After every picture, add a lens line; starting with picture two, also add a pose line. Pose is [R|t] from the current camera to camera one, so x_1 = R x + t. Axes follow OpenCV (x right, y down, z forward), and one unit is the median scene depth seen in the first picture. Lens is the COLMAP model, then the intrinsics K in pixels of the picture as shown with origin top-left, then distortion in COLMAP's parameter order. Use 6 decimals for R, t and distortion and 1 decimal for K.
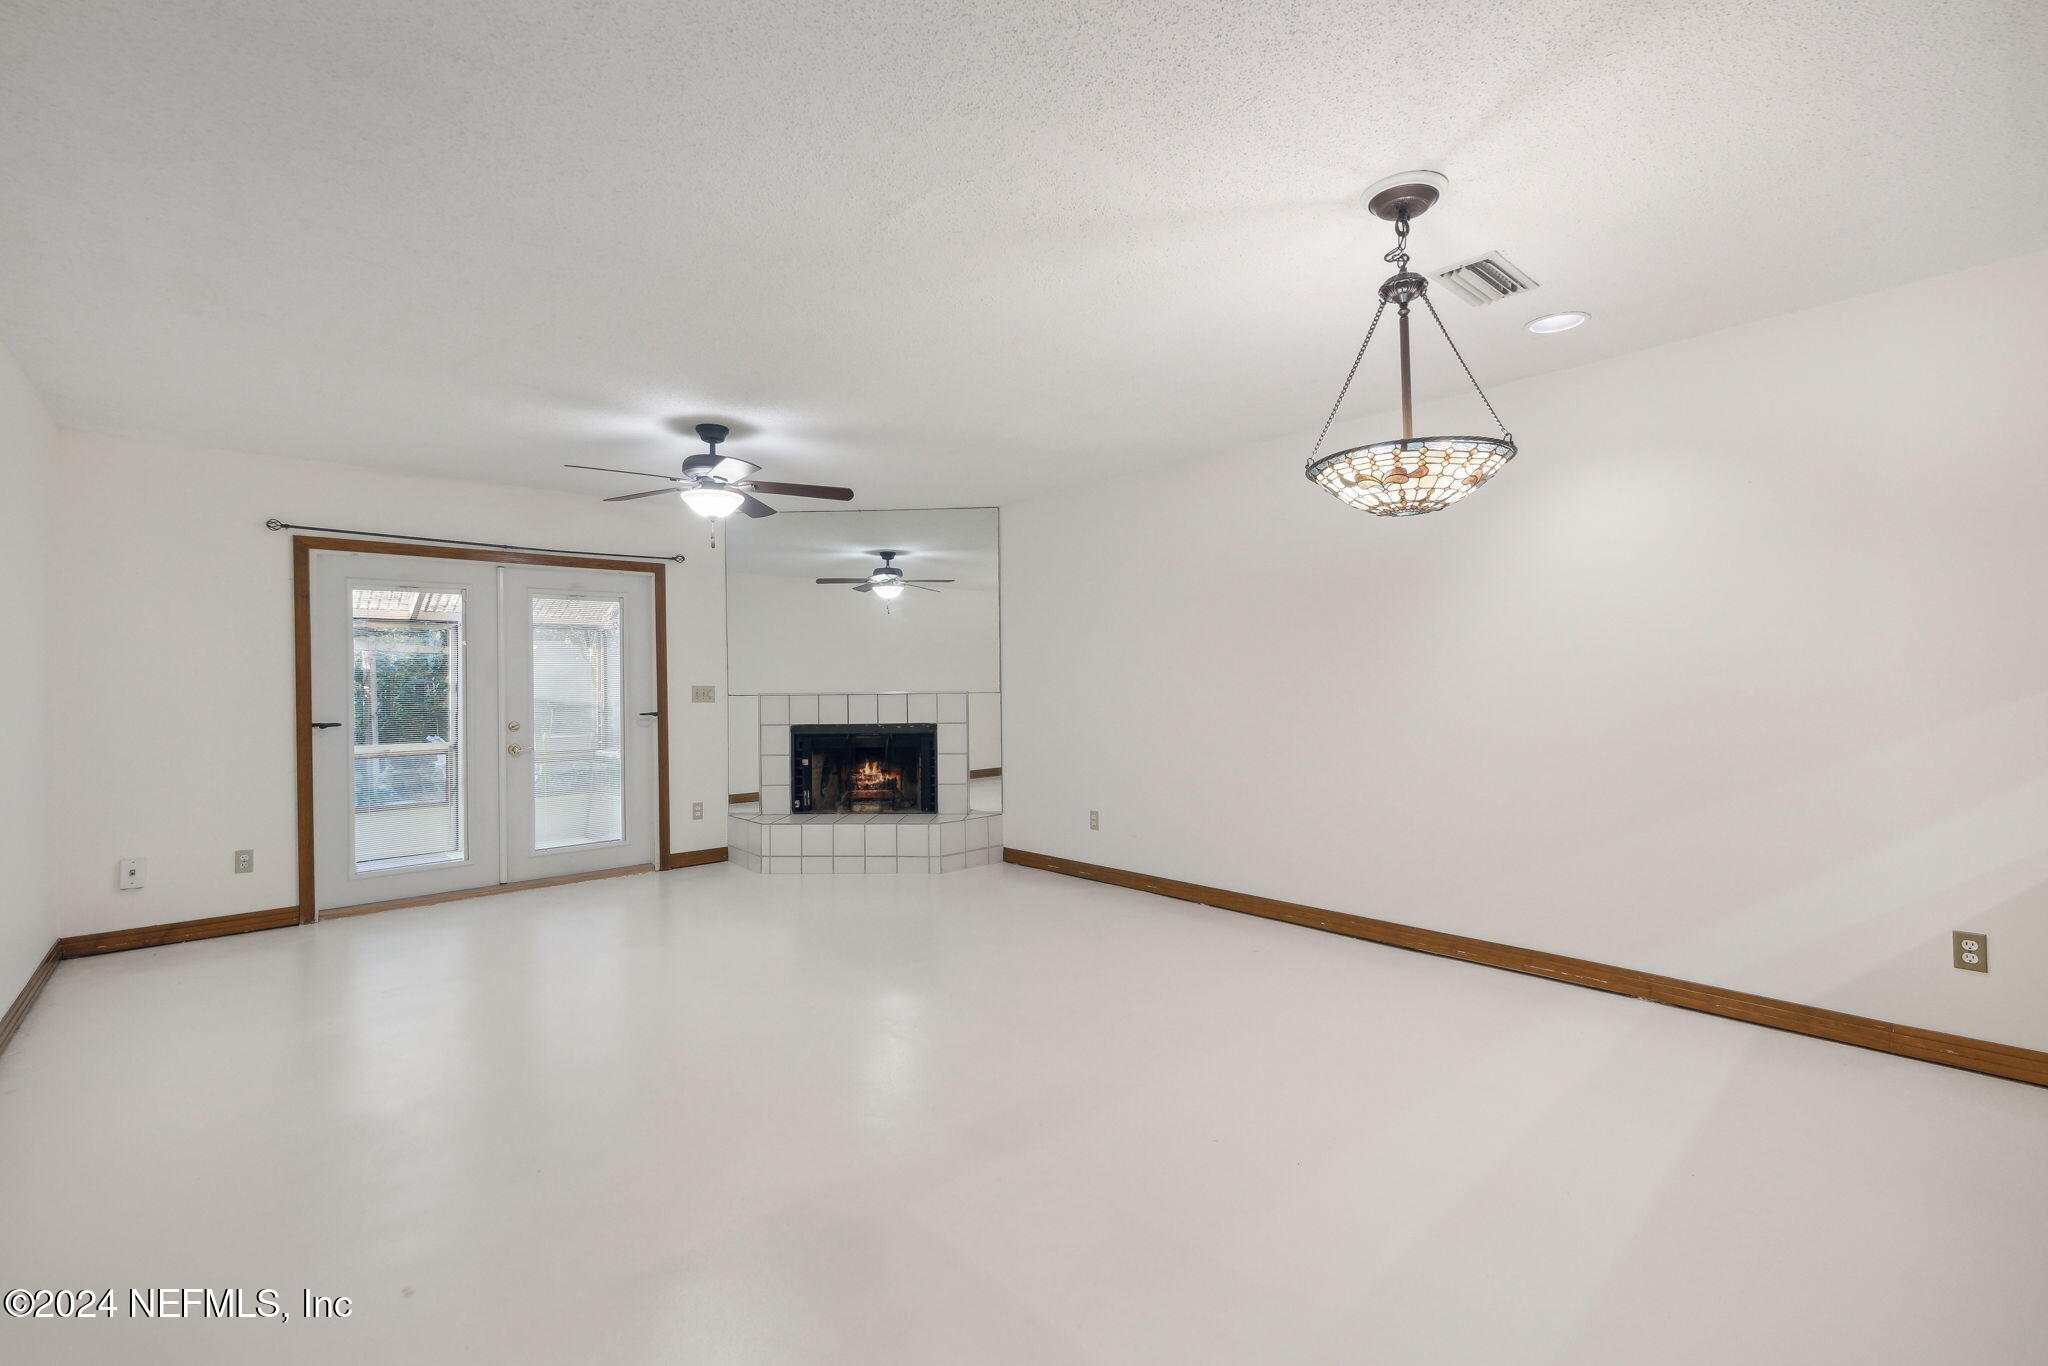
lens RADIAL K [[876.4, 0, 996.3], [0, 876.4, 676.2], [0, 0, 1]] dist [0.001382, -0.000103]
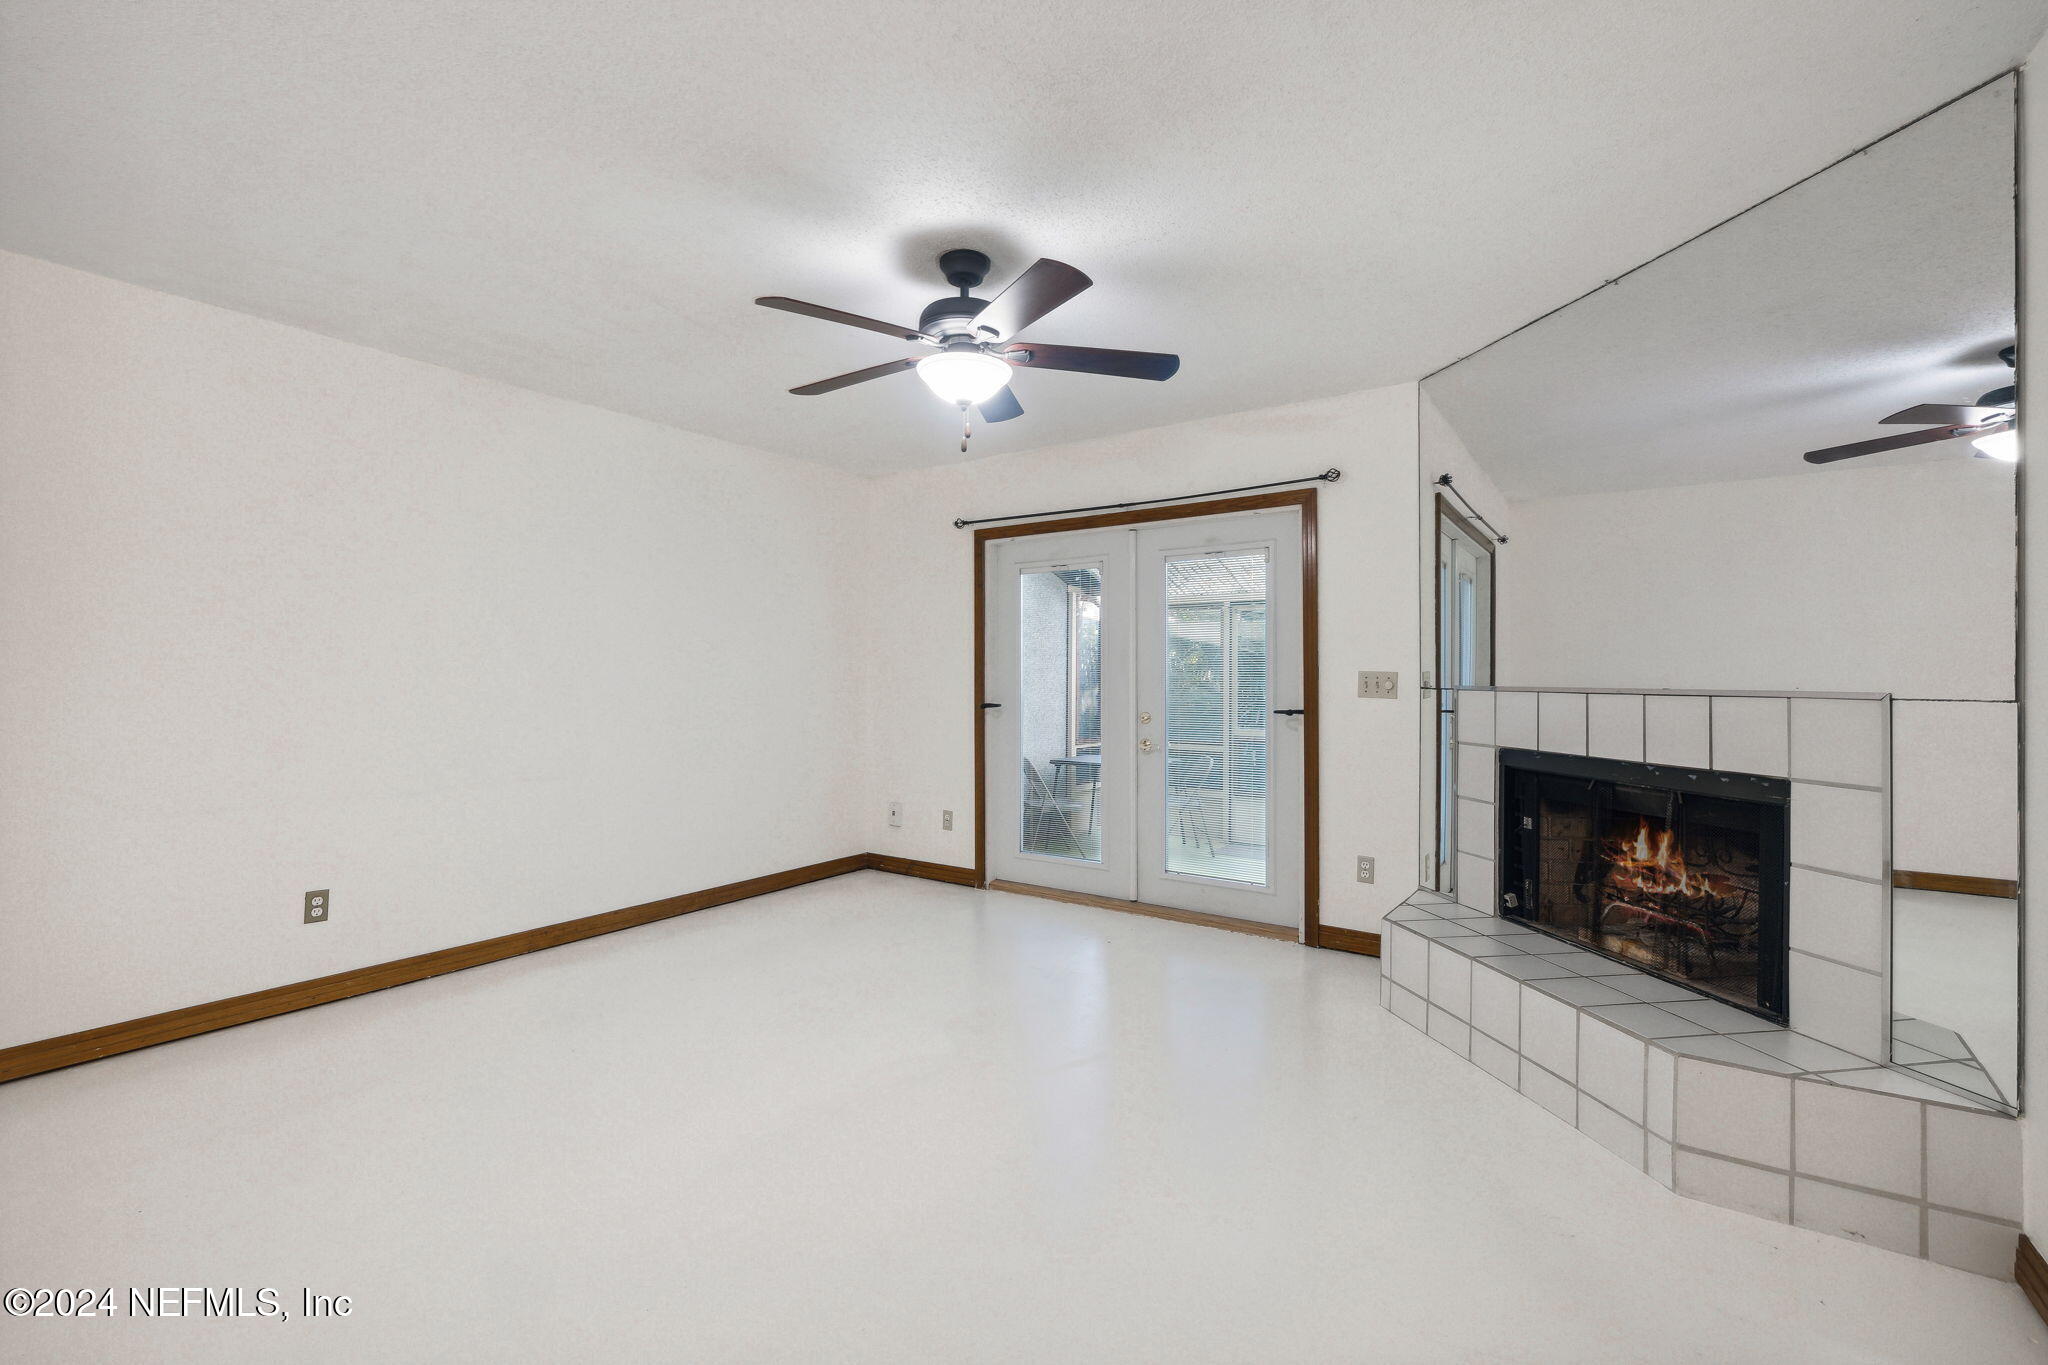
lens RADIAL K [[876.4, 0, 1030.9], [0, 876.4, 670.1], [0, 0, 1]] dist [0.001382, -0.000103]
pose [[0.248343, 0.007787, -0.968641, 0.215319], [0.007102, 0.999926, 0.009859, 0.002377], [0.968646, -0.009328, 0.248270, 0.630373]]
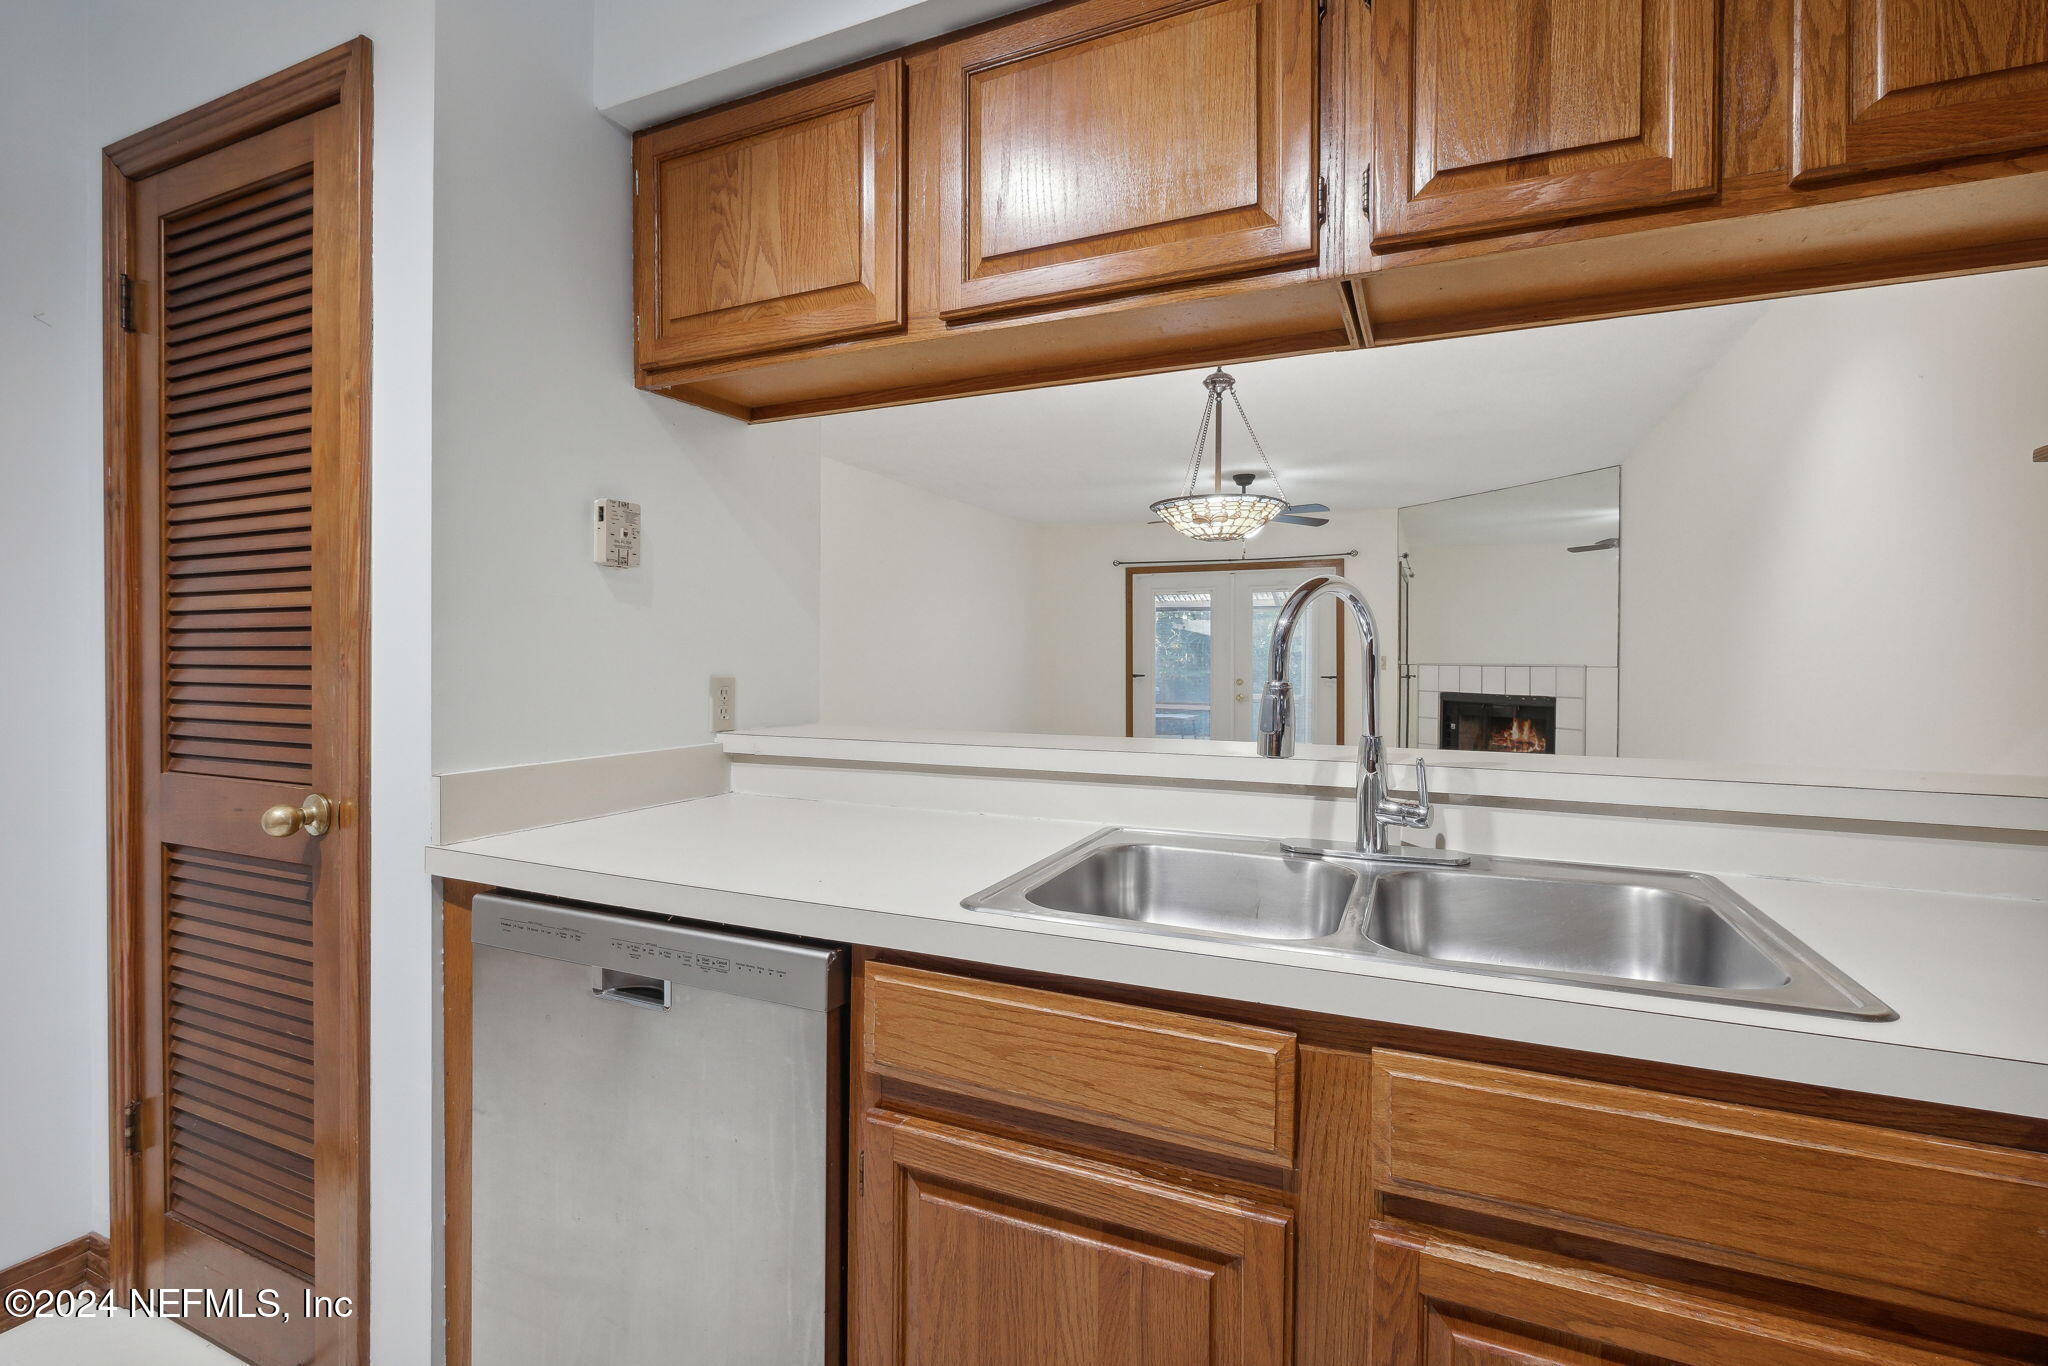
lens RADIAL K [[945.0, 0, 1035.1], [0, 945.0, 672.1], [0, 0, 1]] dist [-0.003797, -0.000105]
pose [[0.426864, 0.030046, -0.903817, 0.669762], [0.001583, 0.999422, 0.033973, -0.012049], [0.904315, -0.015933, 0.426569, 0.016350]]
